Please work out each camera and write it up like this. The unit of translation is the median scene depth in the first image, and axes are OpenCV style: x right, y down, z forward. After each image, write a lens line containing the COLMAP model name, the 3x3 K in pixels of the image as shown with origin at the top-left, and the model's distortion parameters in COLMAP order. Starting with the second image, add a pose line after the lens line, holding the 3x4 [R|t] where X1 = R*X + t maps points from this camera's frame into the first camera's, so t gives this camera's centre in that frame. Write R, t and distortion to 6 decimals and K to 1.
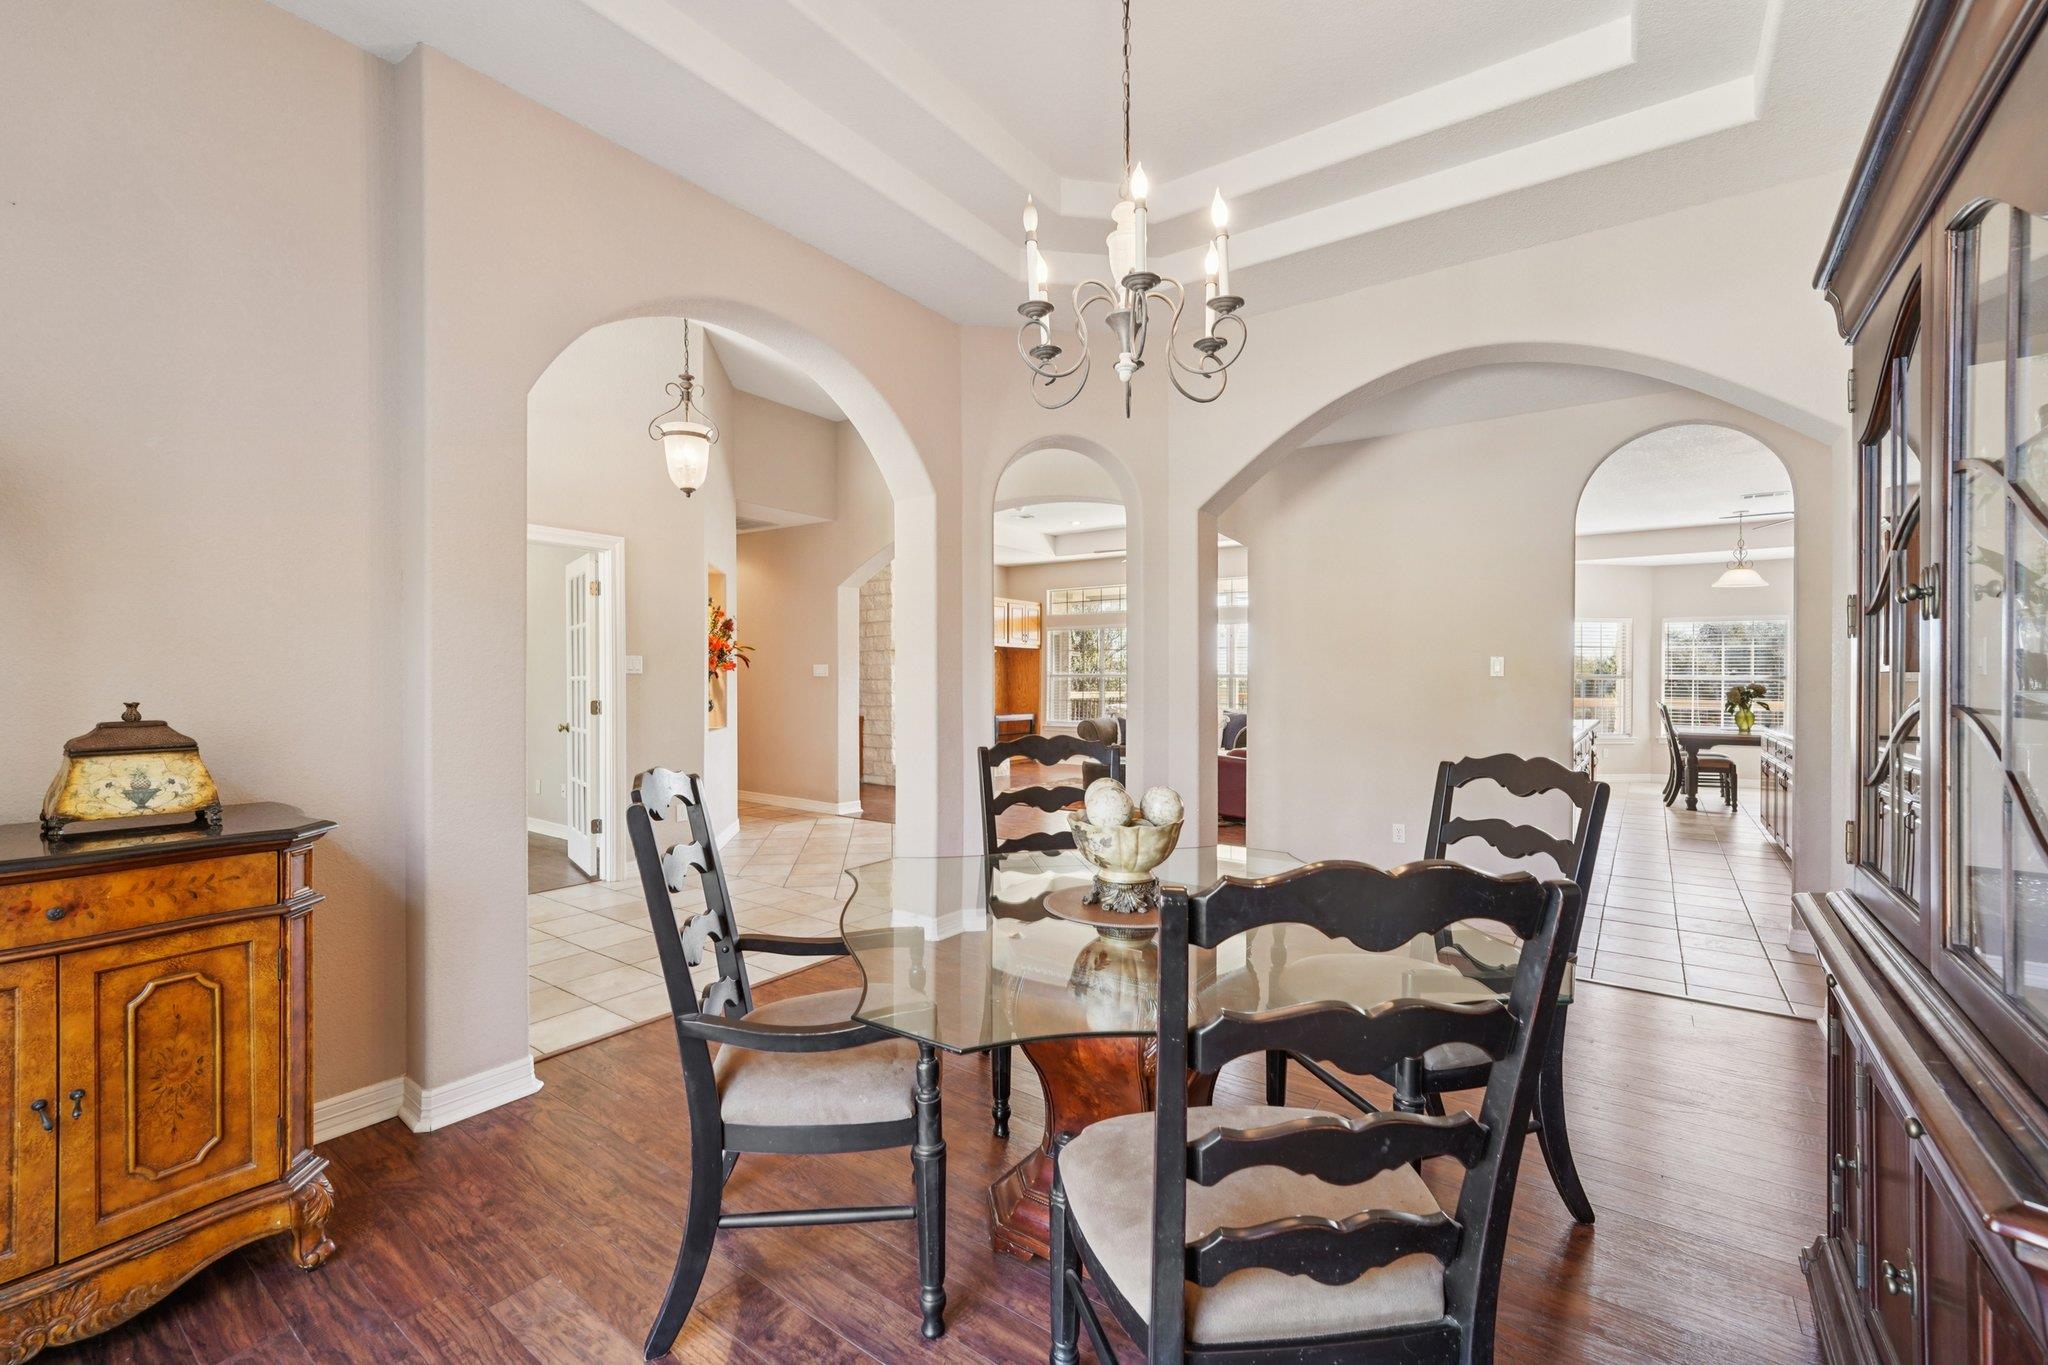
lens RADIAL K [[845.6, 0, 1031.3], [0, 845.6, 677.9], [0, 0, 1]] dist [-0.006939, 0.003836]
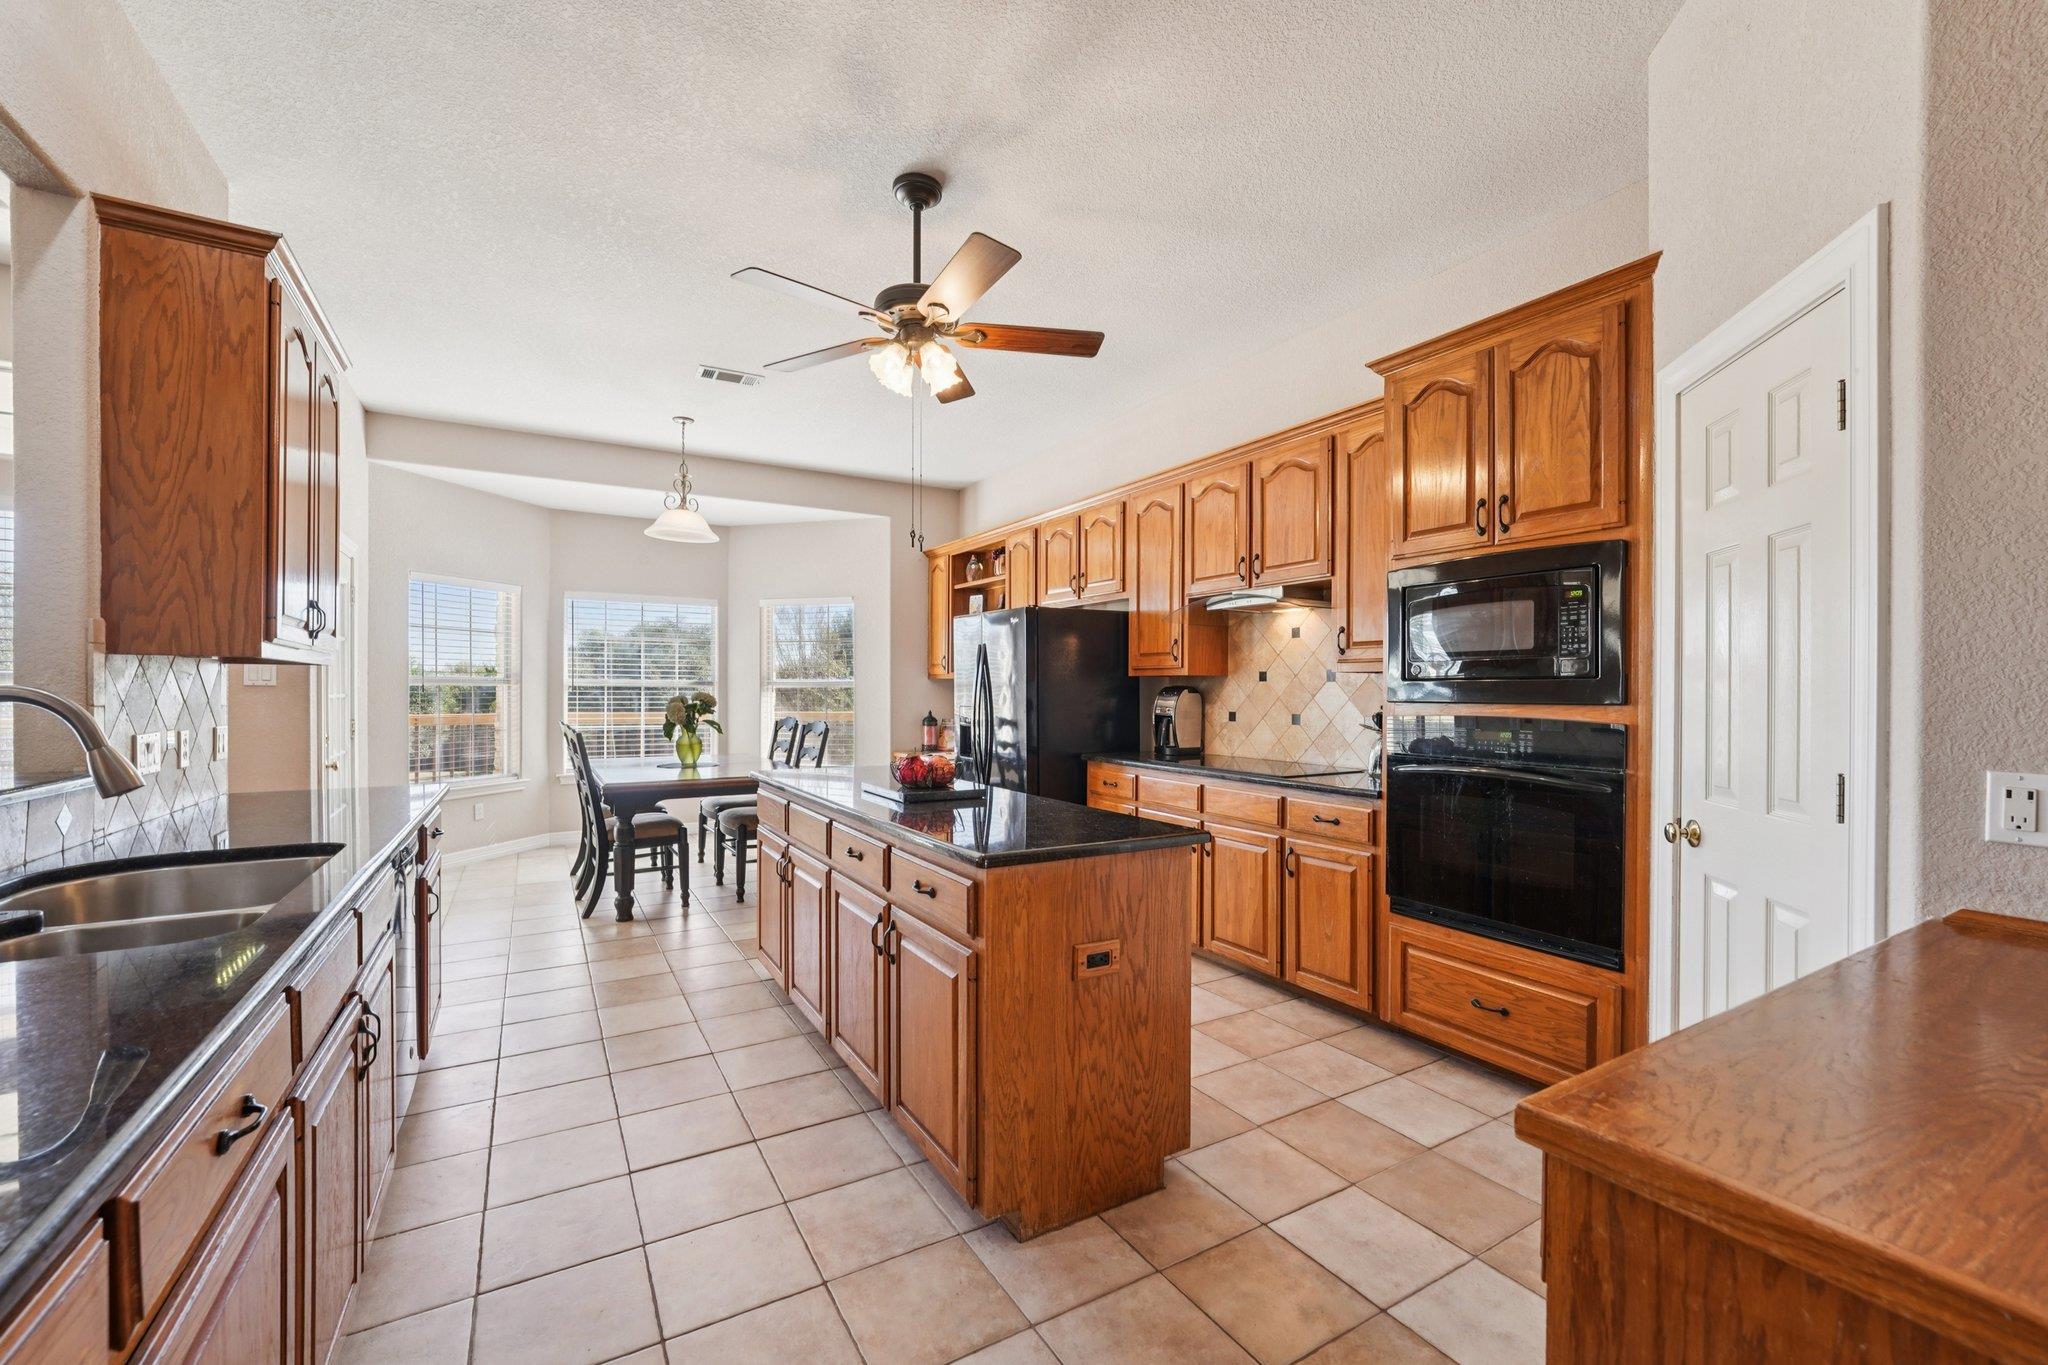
lens RADIAL K [[845.6, 0, 1021.6], [0, 845.6, 687.5], [0, 0, 1]] dist [-0.006939, 0.003836]
pose [[0.400509, -0.008476, 0.916253, 0.360106], [0.002743, 0.999964, 0.008052, -0.001254], [-0.916289, -0.000711, 0.400518, 0.511879]]
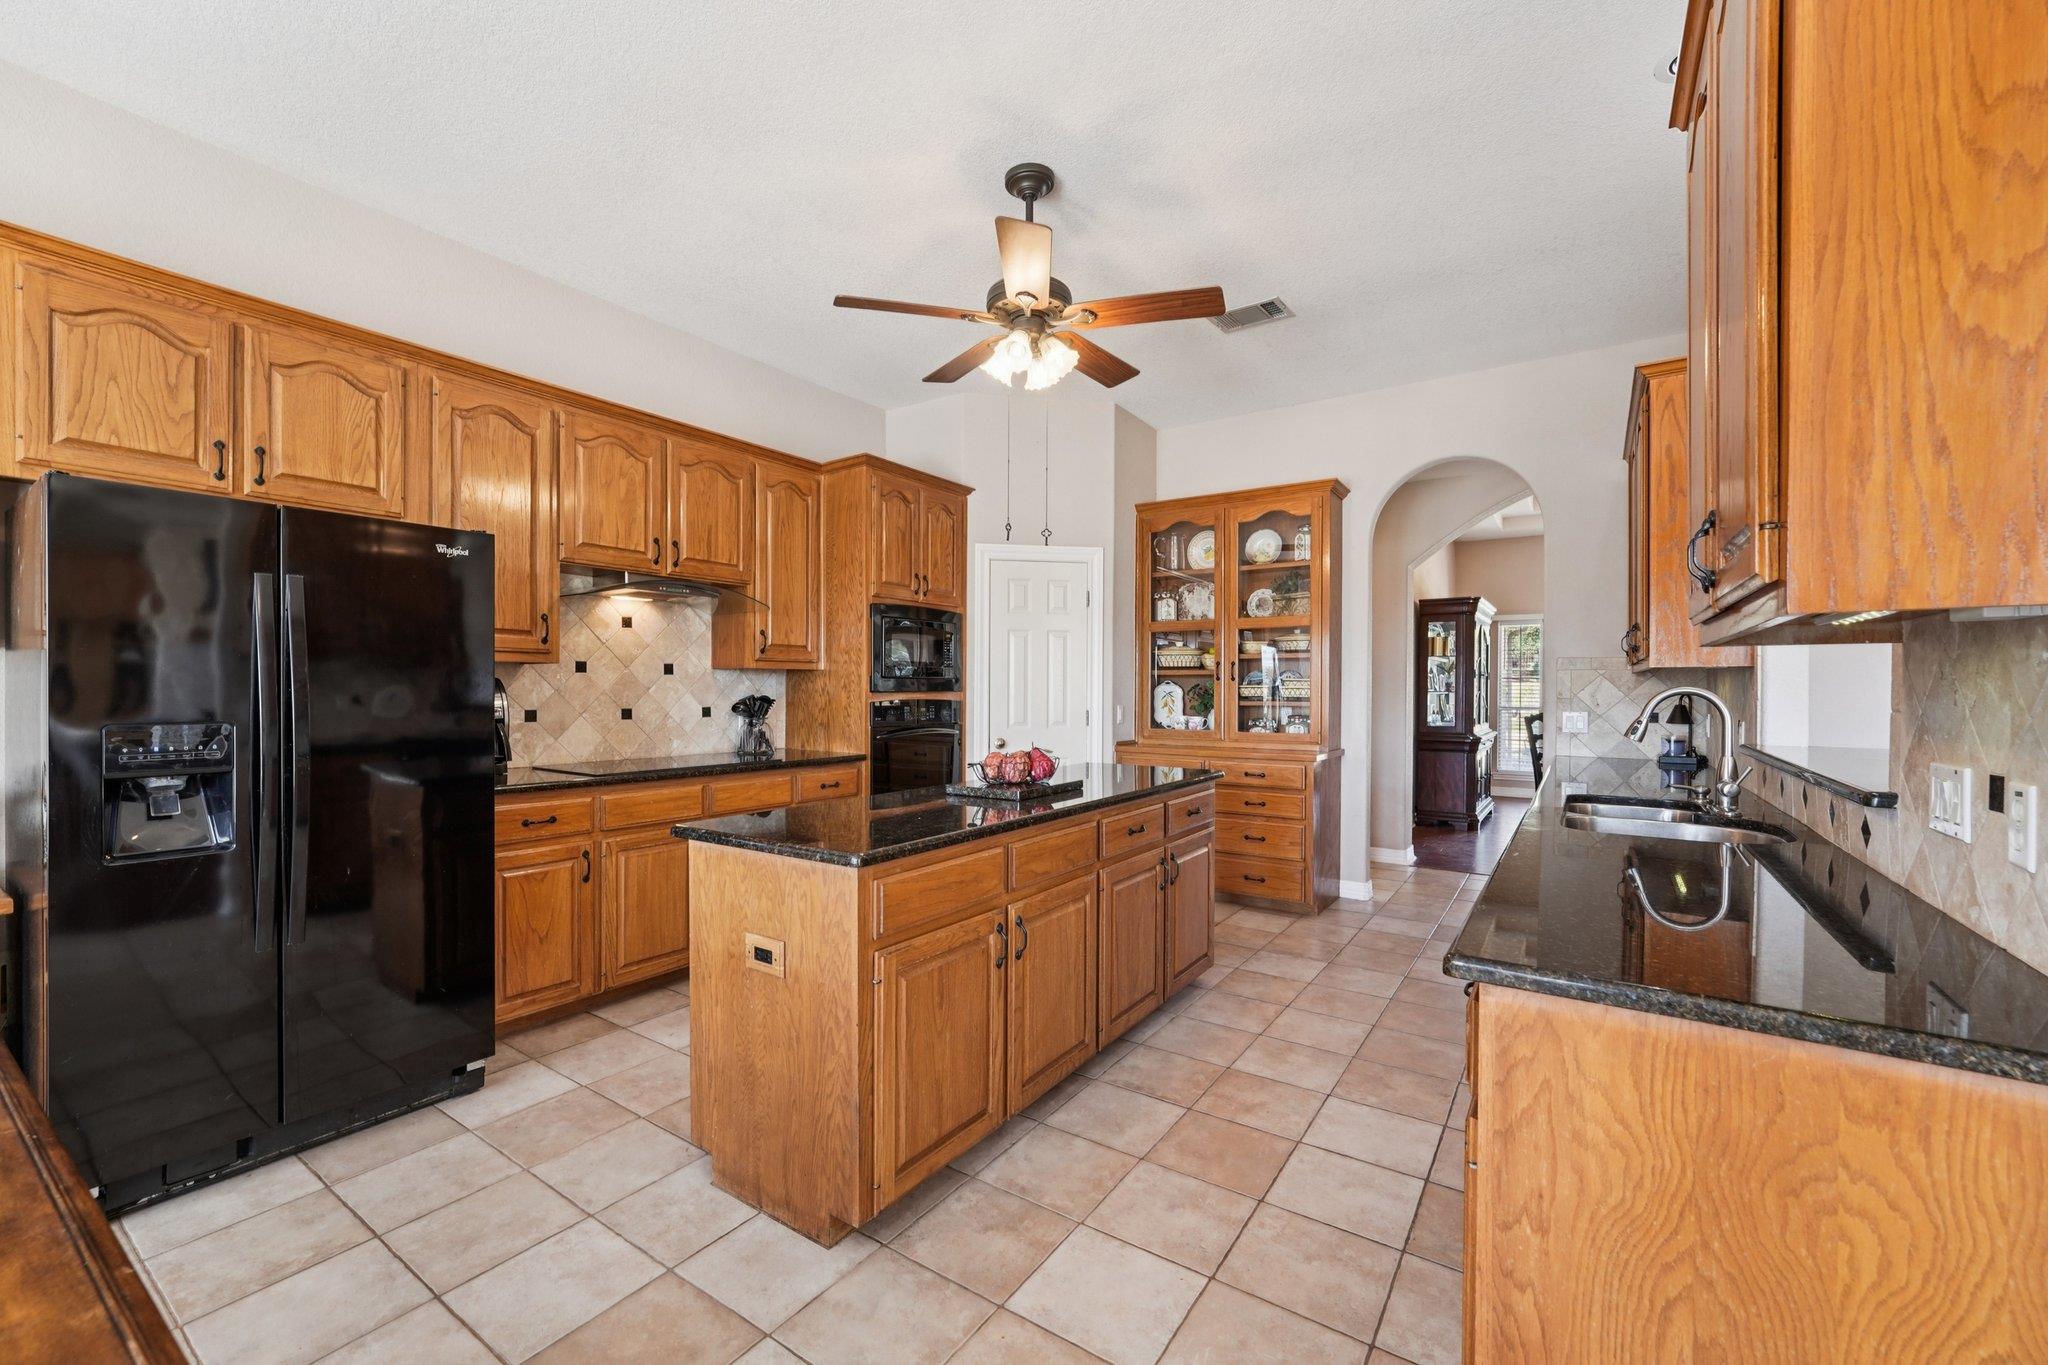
lens RADIAL K [[845.6, 0, 1012.1], [0, 845.6, 685.6], [0, 0, 1]] dist [-0.006939, 0.003836]
pose [[-0.999308, -0.018073, -0.032506, 0.688987], [-0.018127, 0.999835, 0.001353, 0.001709], [0.032476, 0.001941, -0.999471, 1.052436]]
